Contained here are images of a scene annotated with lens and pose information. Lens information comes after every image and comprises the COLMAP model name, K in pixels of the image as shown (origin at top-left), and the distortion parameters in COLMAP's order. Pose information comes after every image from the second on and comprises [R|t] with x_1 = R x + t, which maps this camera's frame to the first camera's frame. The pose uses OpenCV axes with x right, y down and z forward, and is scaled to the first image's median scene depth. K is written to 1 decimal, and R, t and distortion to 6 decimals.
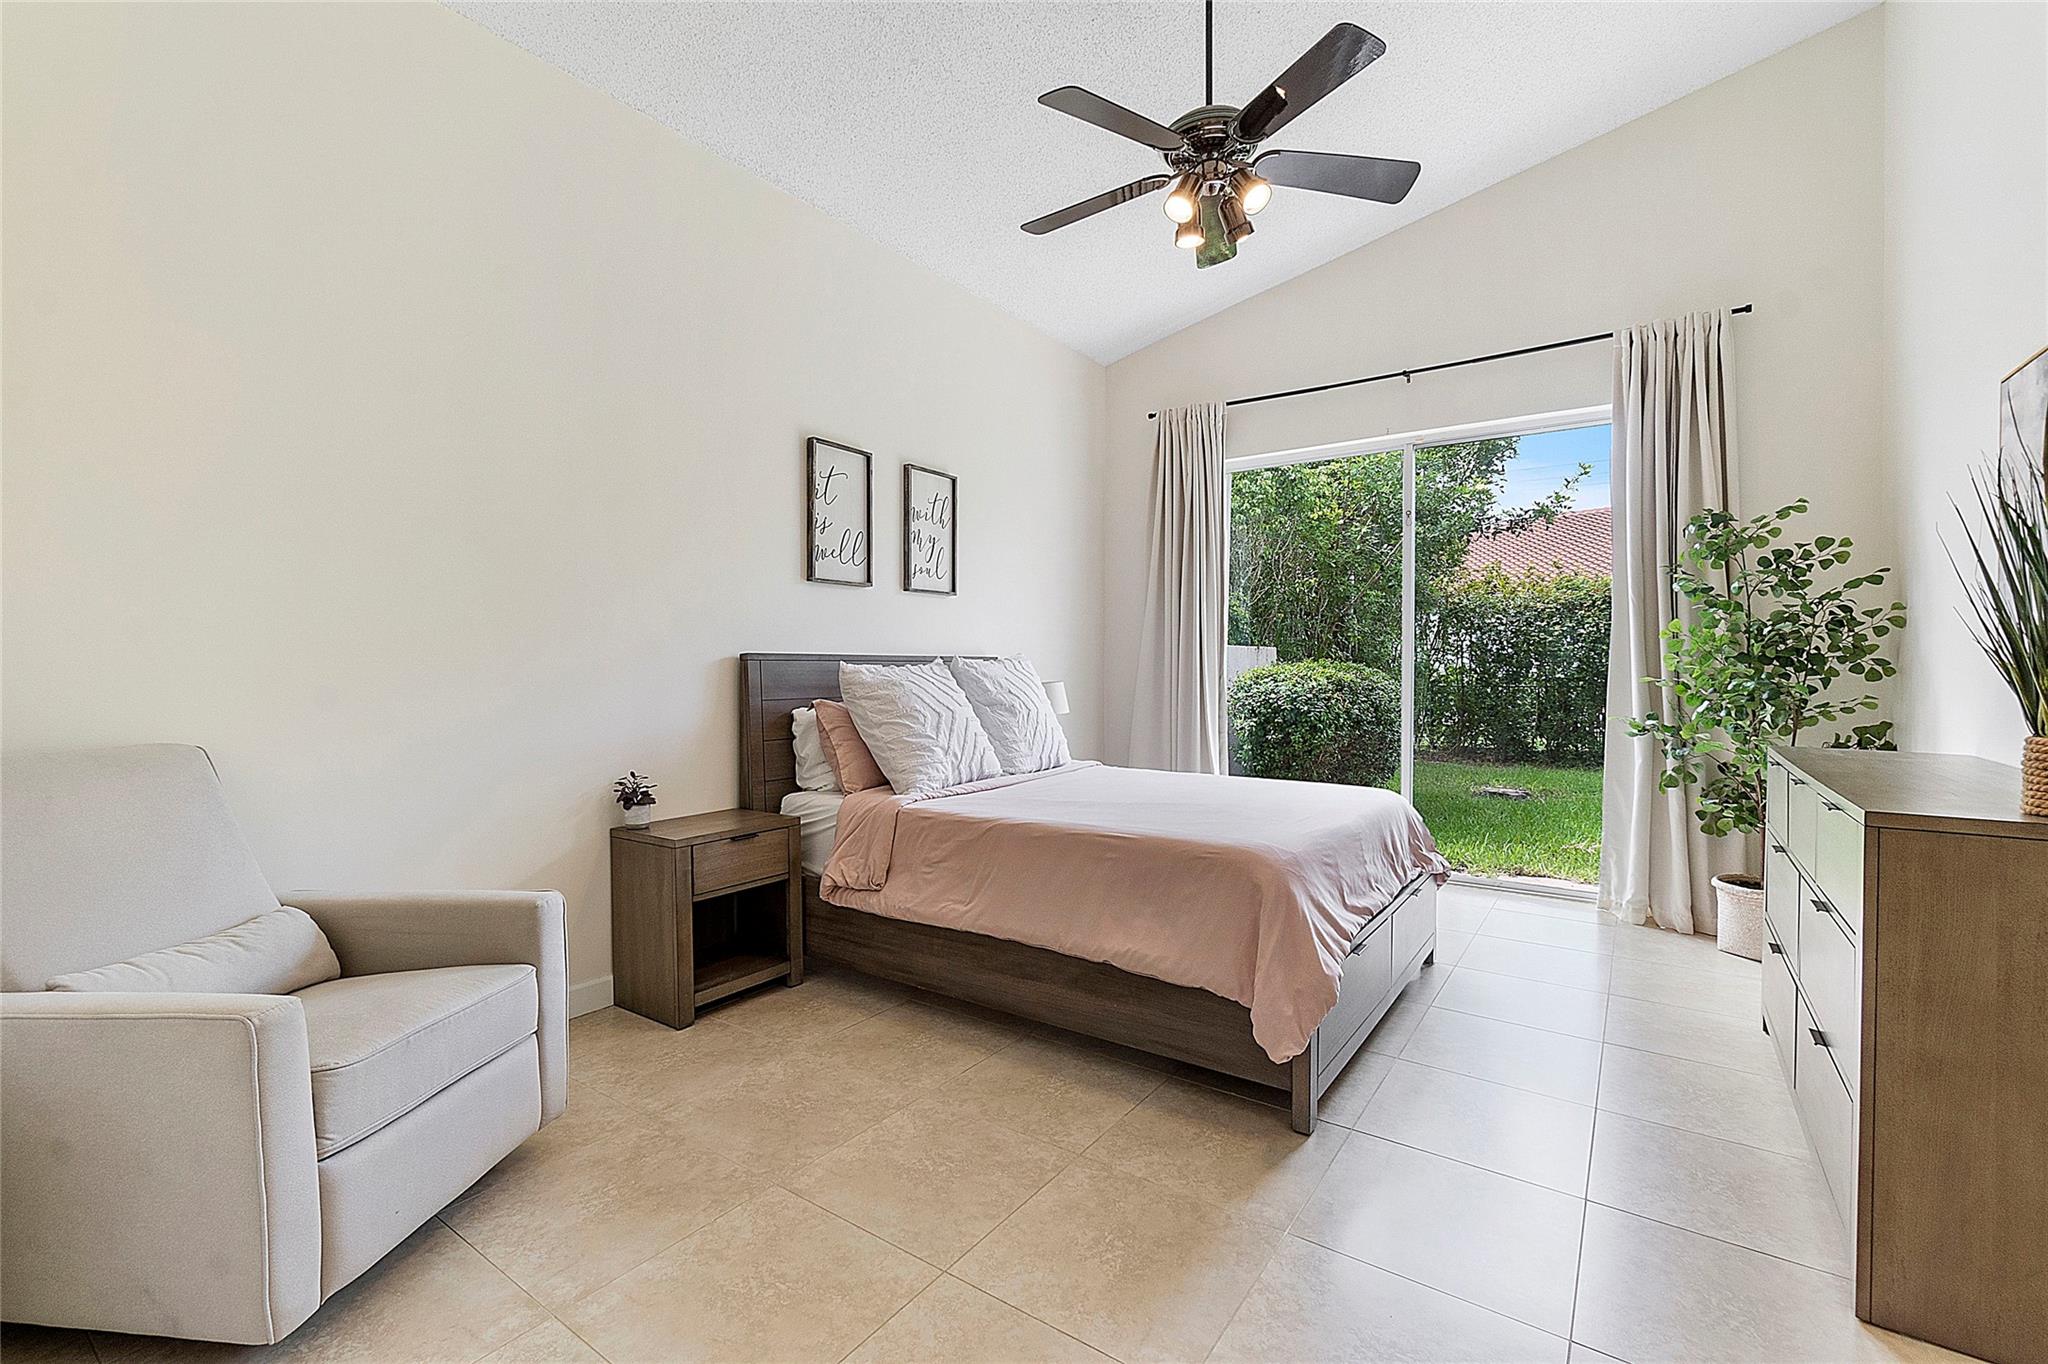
lens RADIAL K [[885.4, 0, 1017.2], [0, 885.4, 676.6], [0, 0, 1]] dist [-0.007223, 0.001453]
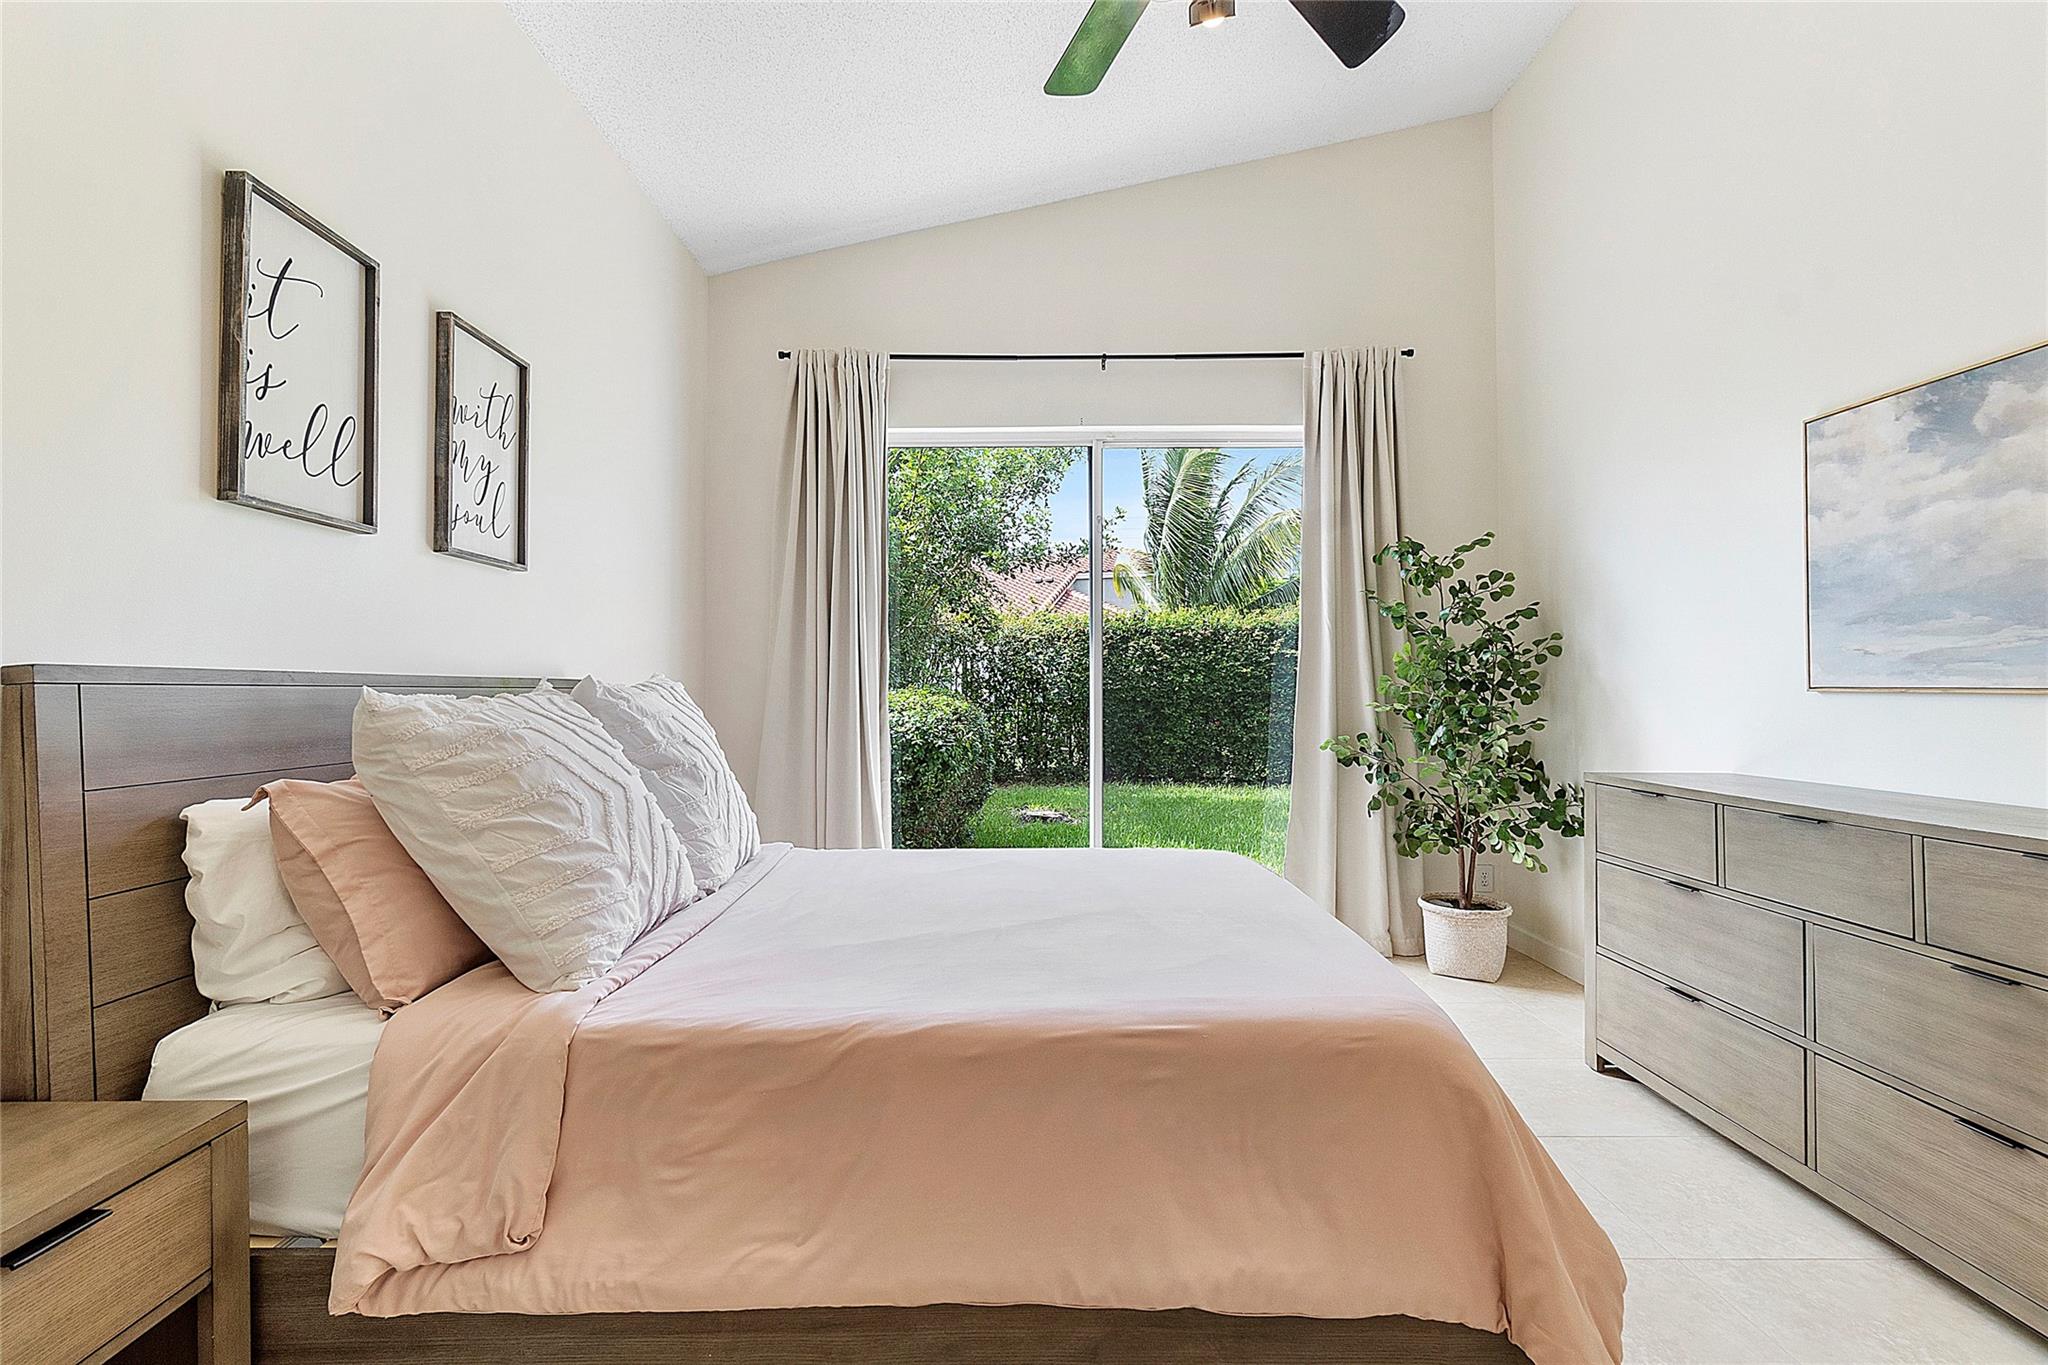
lens RADIAL K [[882.1, 0, 1015.6], [0, 882.1, 677.7], [0, 0, 1]] dist [-0.008513, 0.000149]
pose [[0.812728, 0.005686, 0.582615, -0.168080], [0.011088, 0.999620, -0.025224, -0.006861], [-0.582537, 0.026960, 0.812357, 0.428262]]
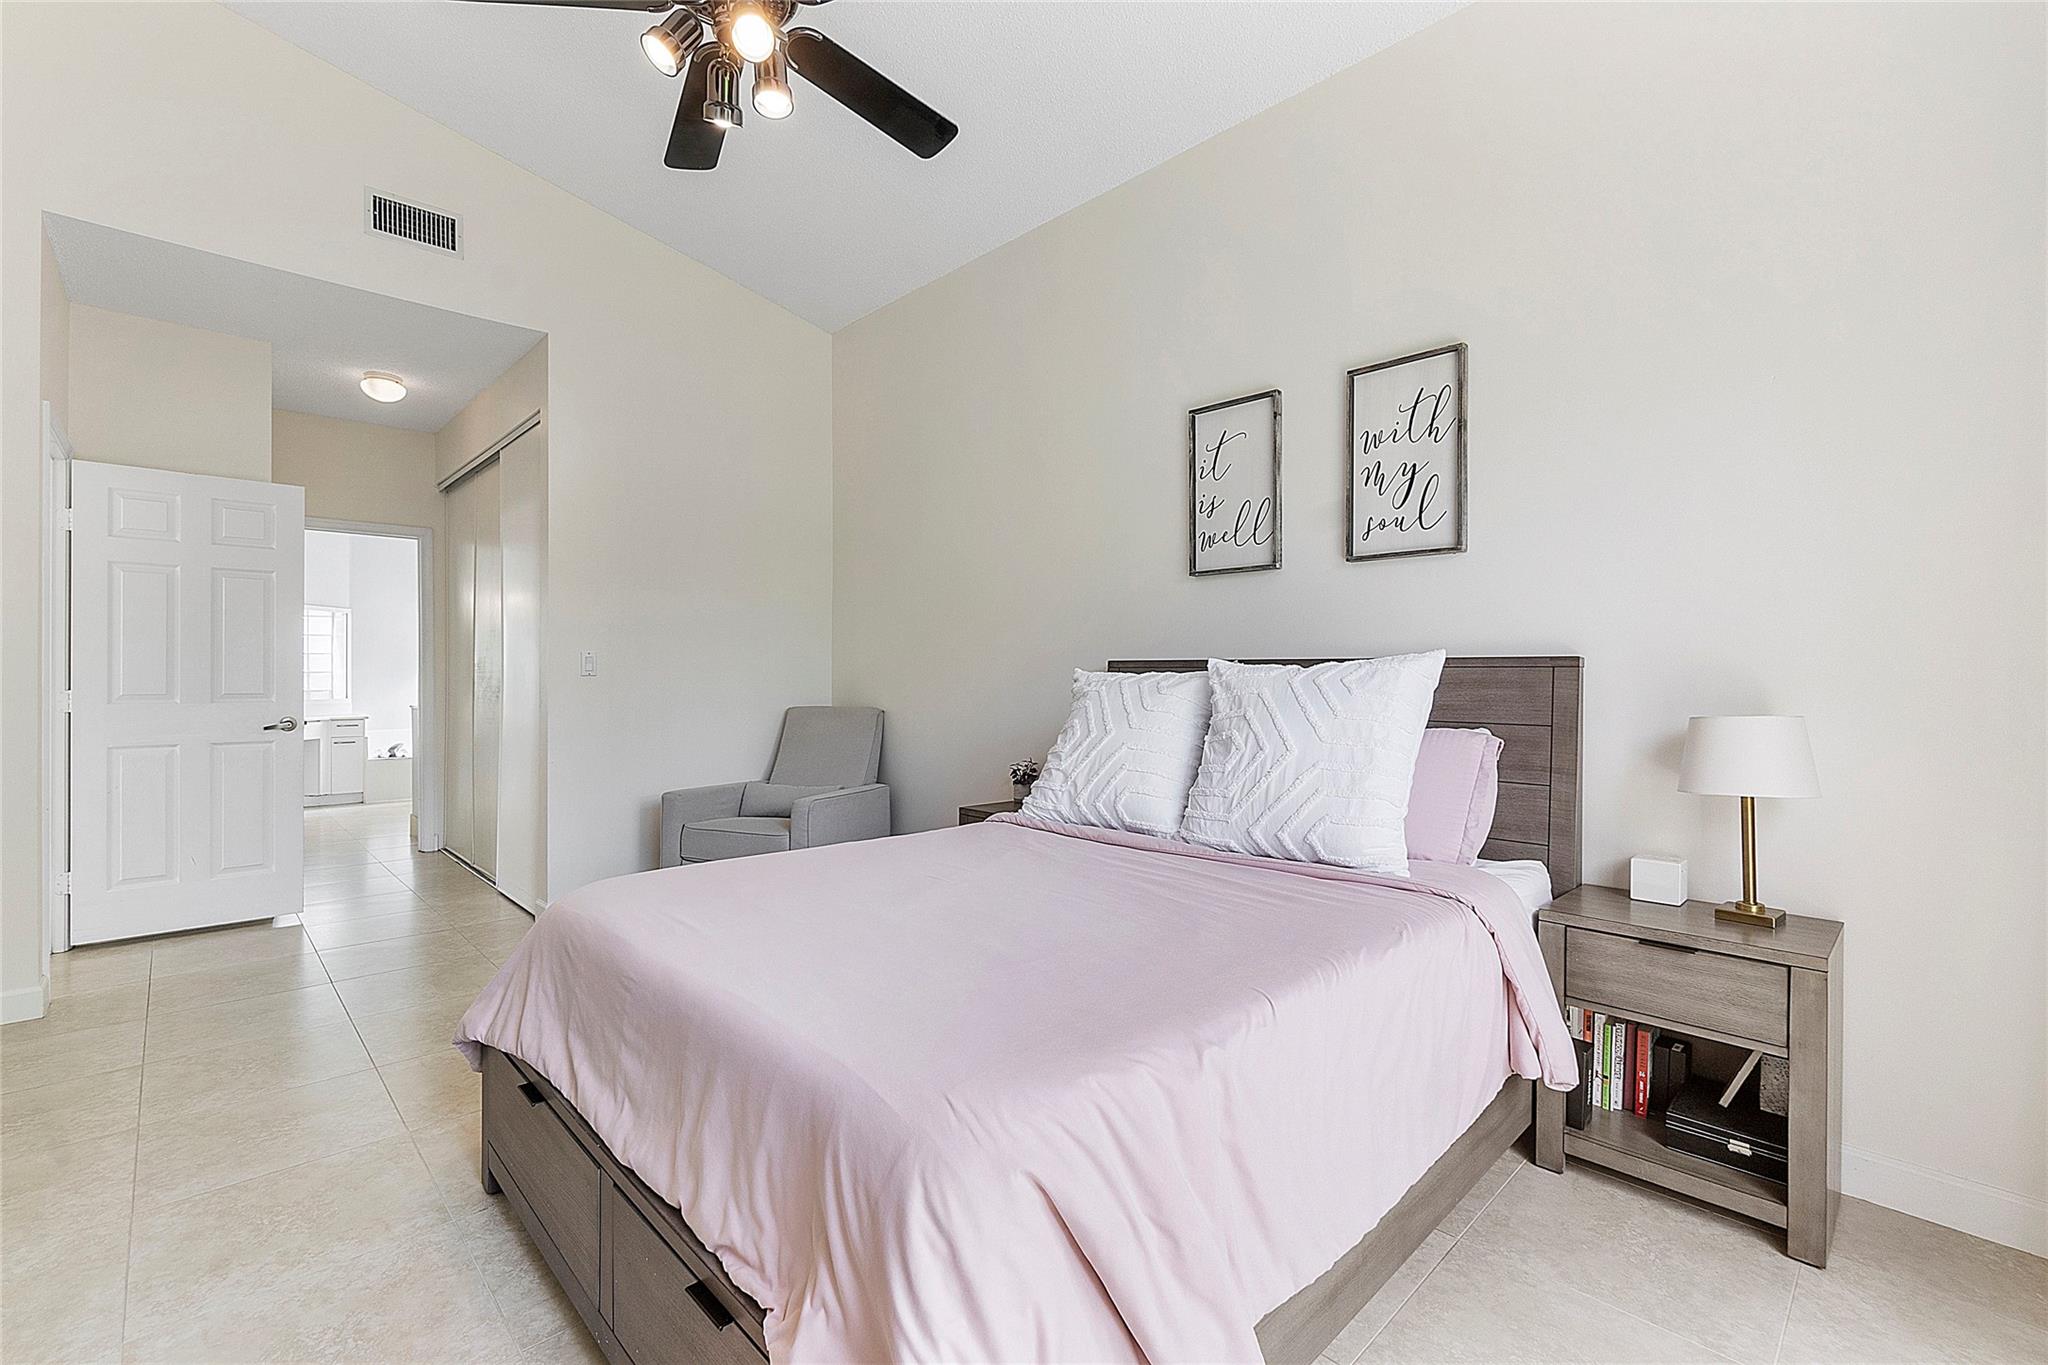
lens RADIAL K [[885.4, 0, 1017.2], [0, 885.4, 677.1], [0, 0, 1]] dist [-0.007223, 0.001453]
pose [[-0.188021, 0.003412, -0.982159, 0.644518], [-0.016888, 0.999835, 0.006706, -0.011315], [0.982020, 0.017848, -0.187933, 0.980890]]
